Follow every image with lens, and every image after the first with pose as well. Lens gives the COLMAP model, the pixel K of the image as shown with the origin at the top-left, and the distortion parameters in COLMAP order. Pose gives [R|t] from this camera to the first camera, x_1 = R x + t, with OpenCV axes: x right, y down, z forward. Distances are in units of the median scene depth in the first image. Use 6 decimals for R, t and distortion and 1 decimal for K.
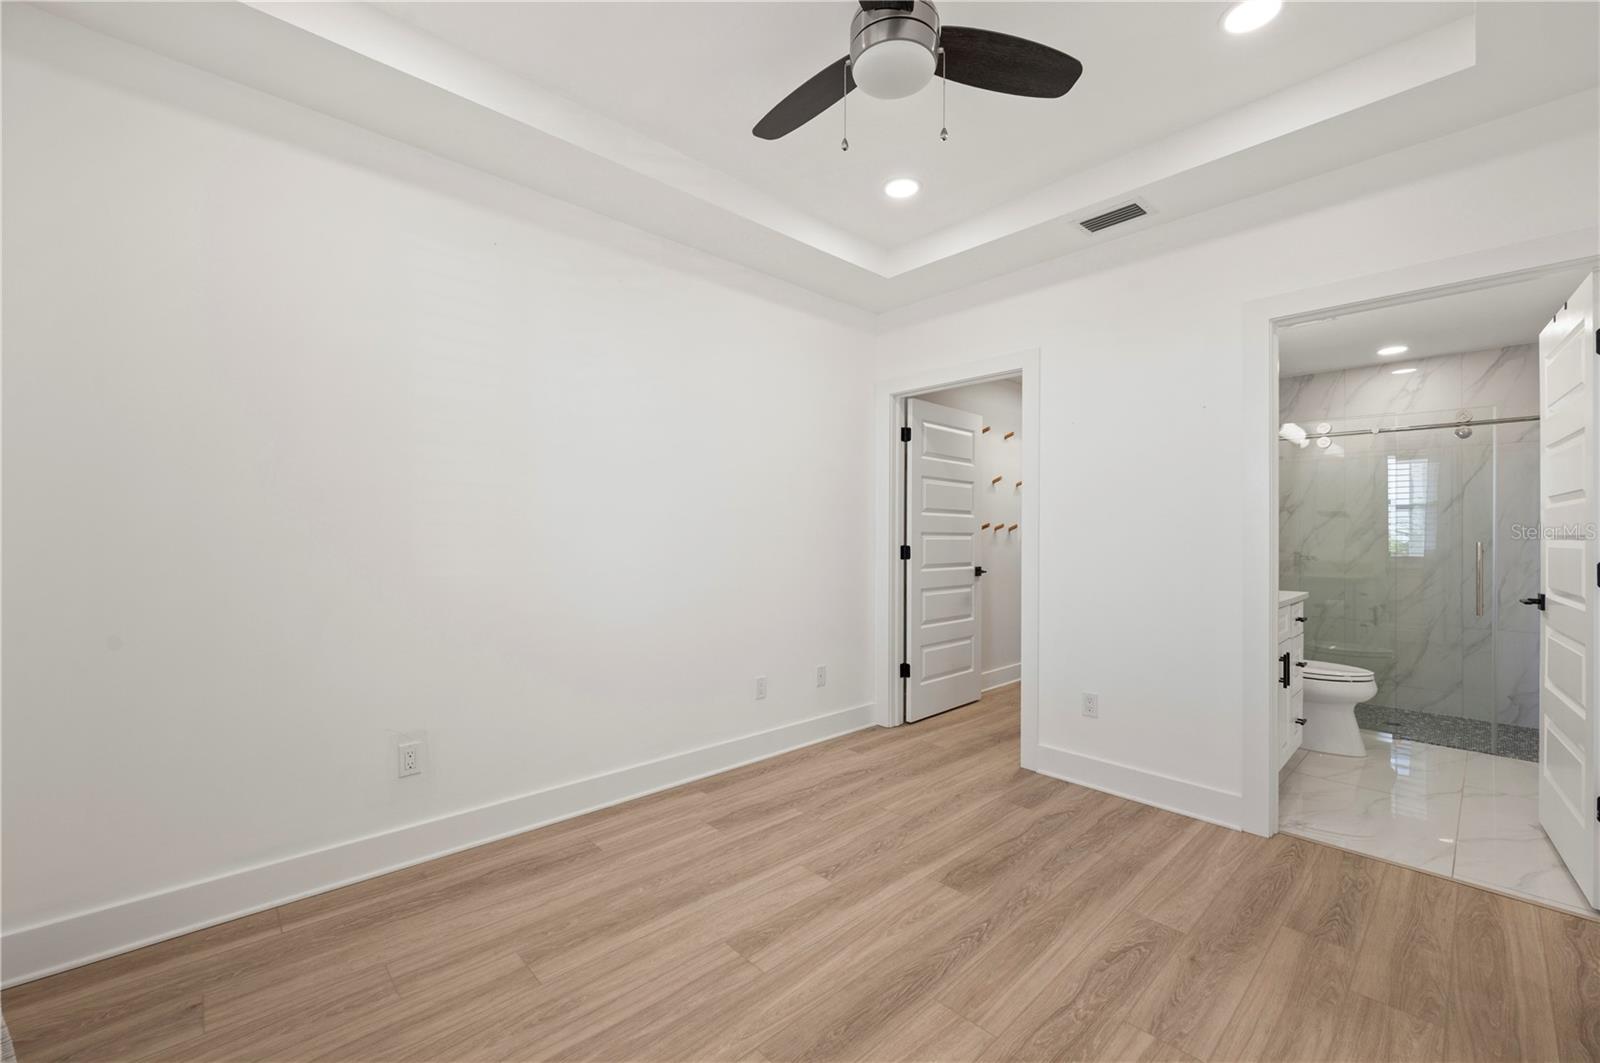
lens RADIAL K [[642.3, 0, 807.4], [0, 642.3, 532.6], [0, 0, 1]] dist [-0.000398, 0.000008]
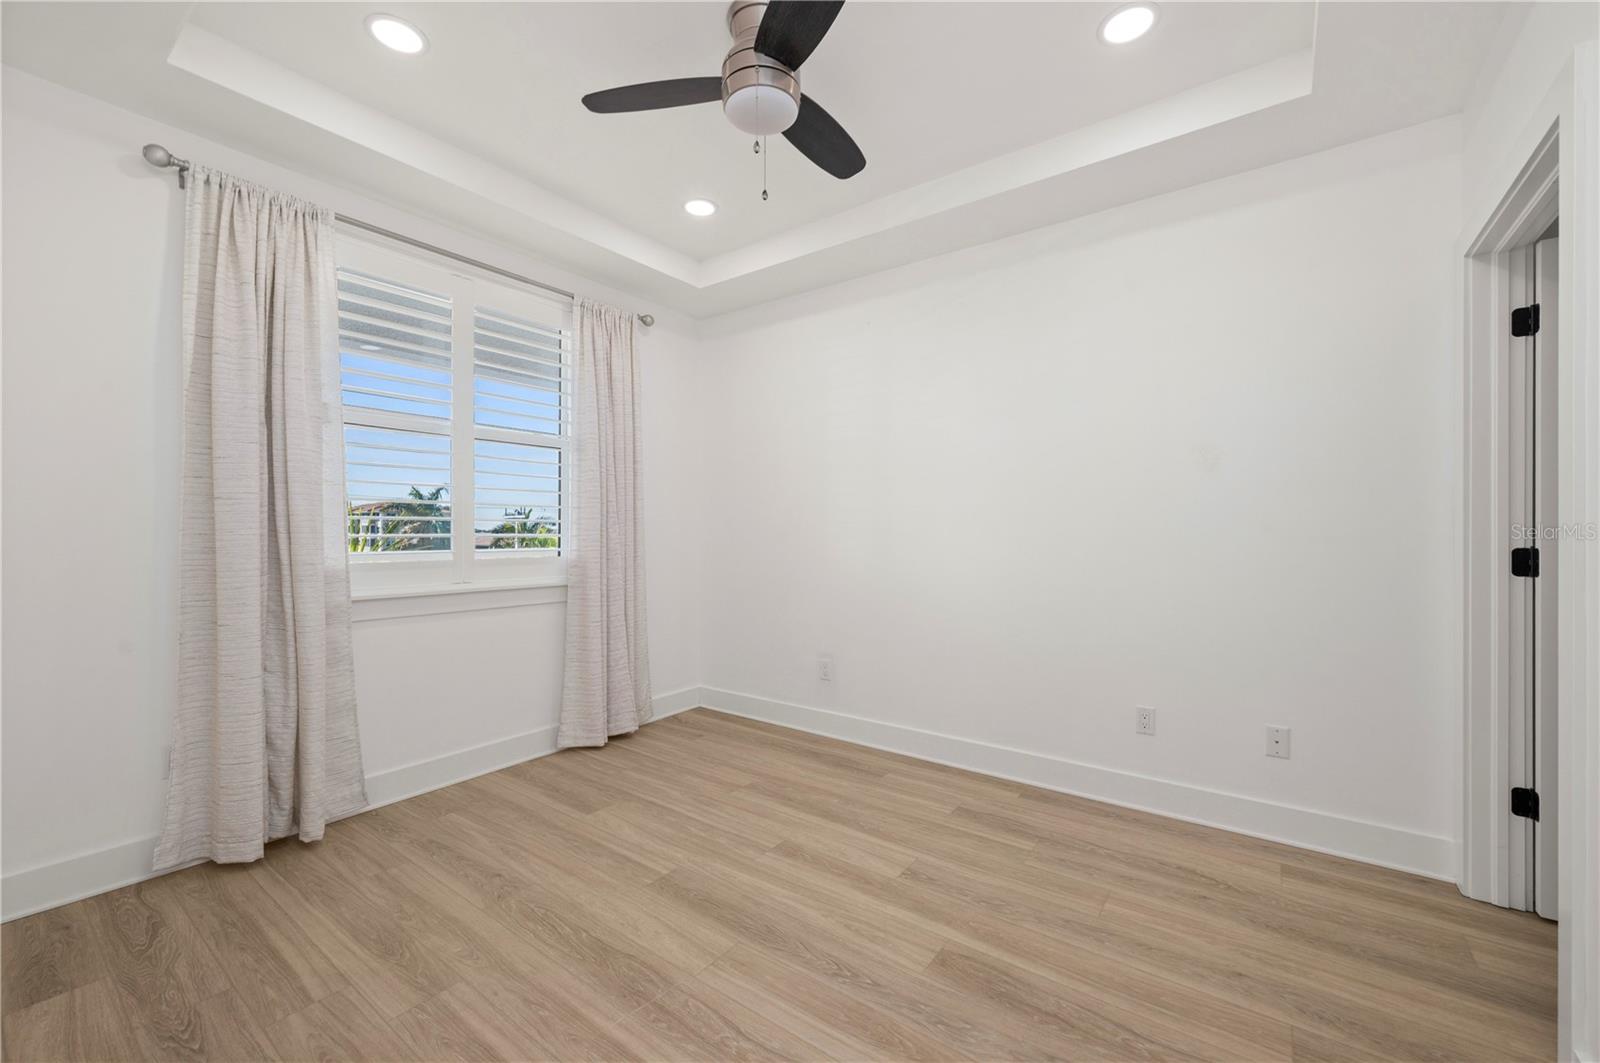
lens RADIAL K [[642.3, 0, 810.2], [0, 642.3, 534.8], [0, 0, 1]] dist [-0.000398, 0.000008]
pose [[0.183979, -0.002197, -0.982928, 0.955134], [0.001013, 0.999997, -0.002046, 0.016931], [0.982930, -0.000619, 0.183981, 0.665950]]
